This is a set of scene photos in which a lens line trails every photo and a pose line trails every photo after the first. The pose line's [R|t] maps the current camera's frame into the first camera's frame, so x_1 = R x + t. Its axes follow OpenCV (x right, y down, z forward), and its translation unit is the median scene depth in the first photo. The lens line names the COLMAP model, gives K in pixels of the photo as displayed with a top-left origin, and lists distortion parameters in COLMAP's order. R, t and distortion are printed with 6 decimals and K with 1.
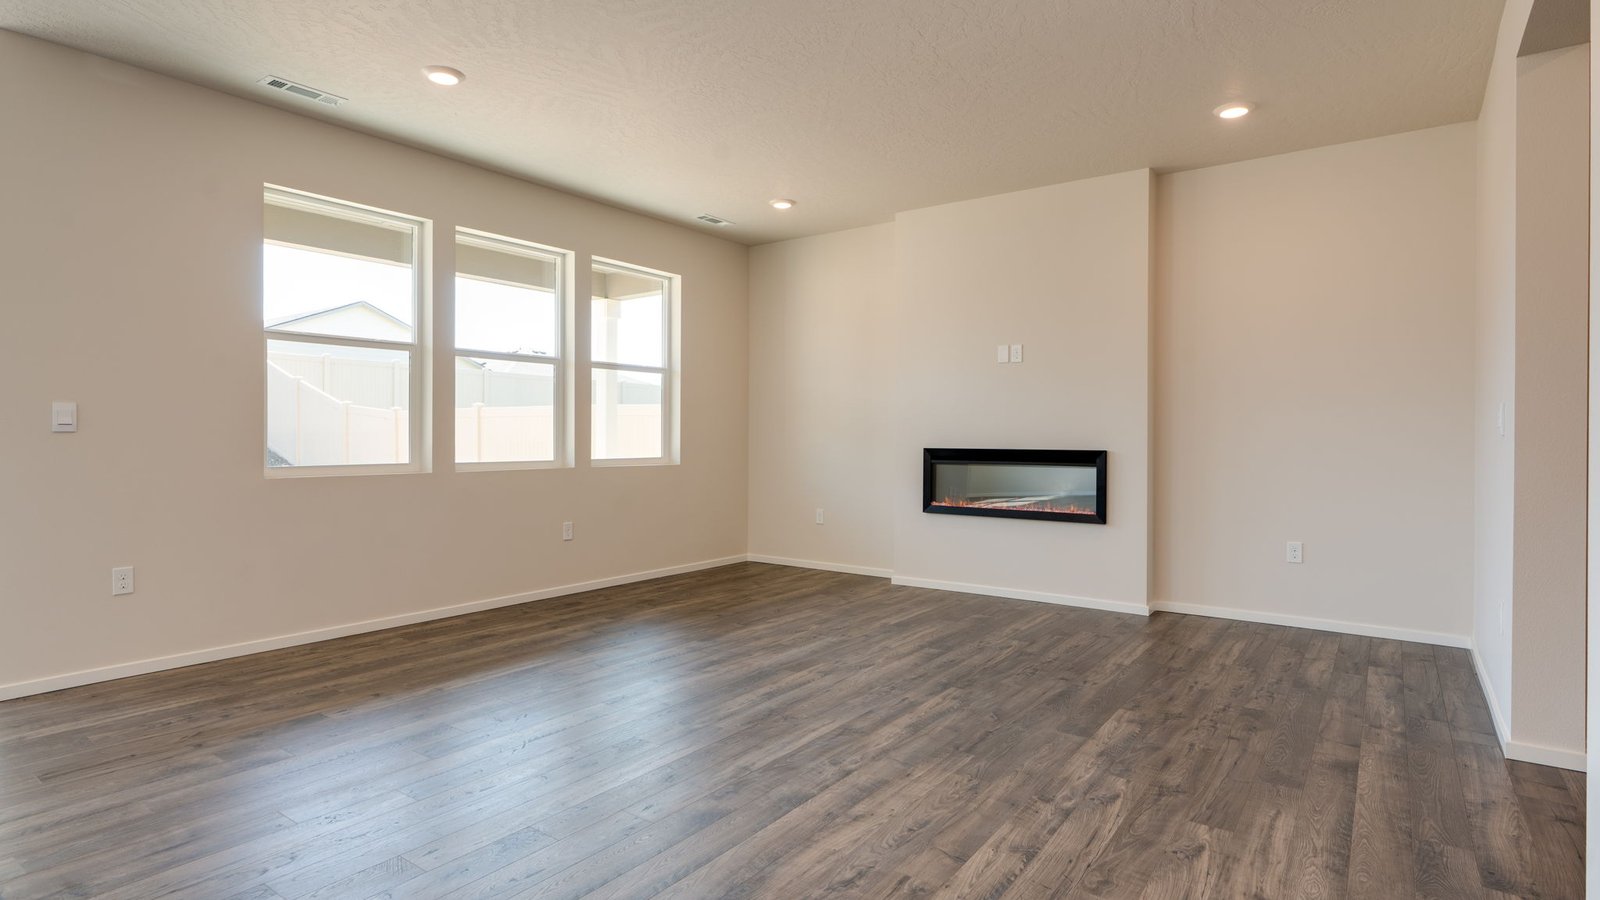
lens RADIAL K [[815.1, 0, 796.6], [0, 815.1, 445.7], [0, 0, 1]] dist [-0.006651, -0.000343]
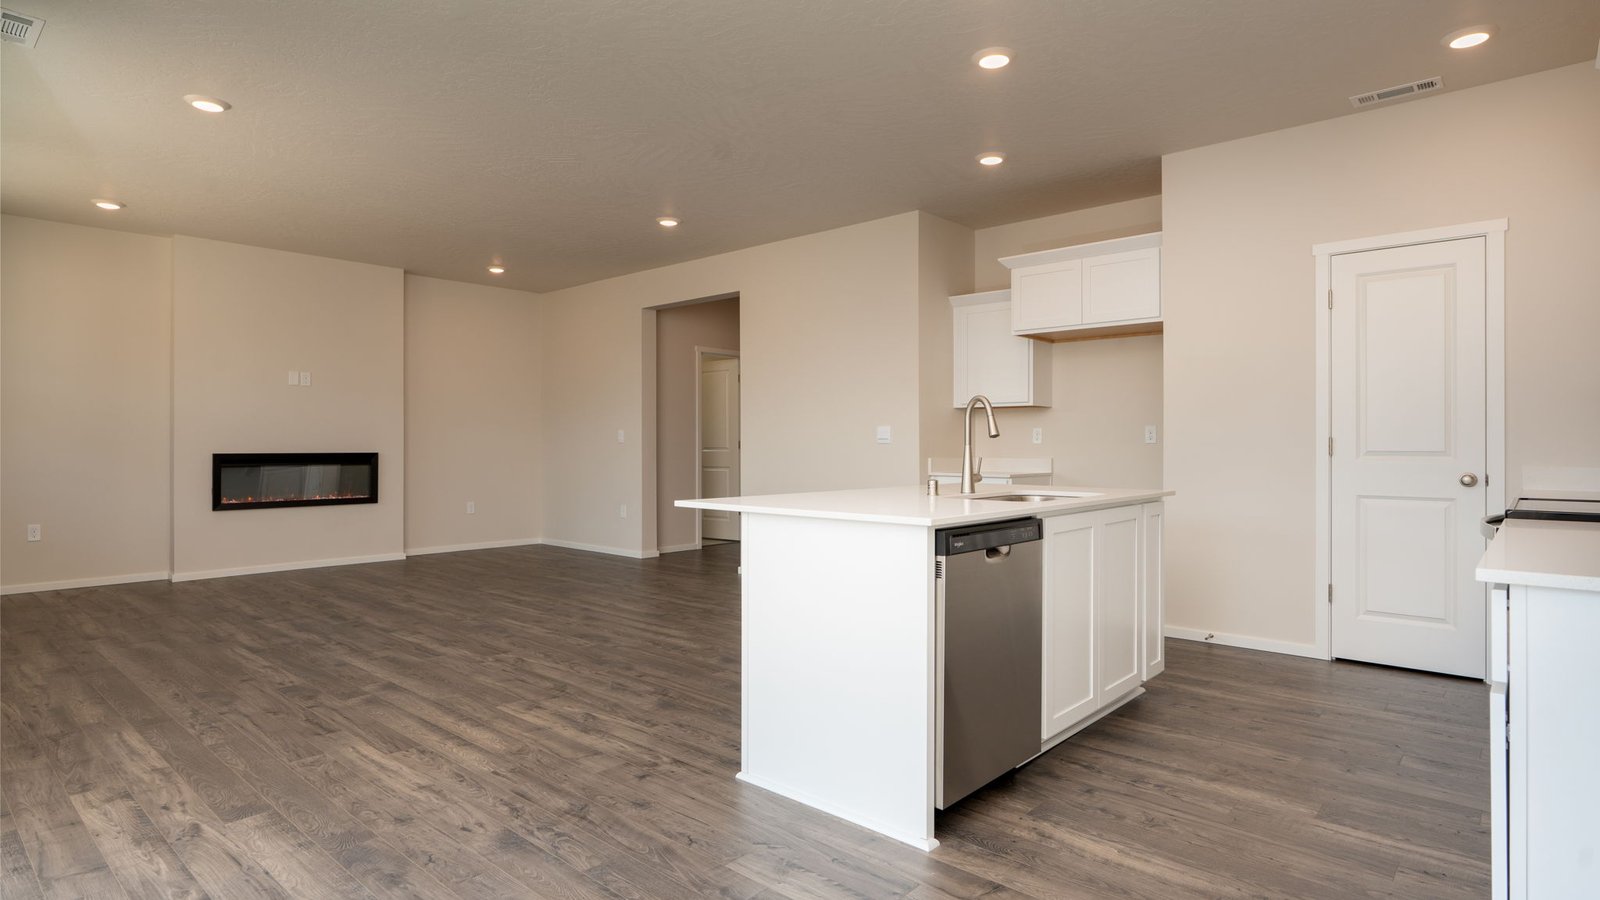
lens RADIAL K [[836.8, 0, 801.6], [0, 836.8, 445.3], [0, 0, 1]] dist [-0.002978, 0.000065]
pose [[0.095703, -0.003967, 0.995402, -1.422555], [0.009239, 0.999953, 0.003097, -0.006761], [-0.995367, 0.008900, 0.095735, 0.128344]]
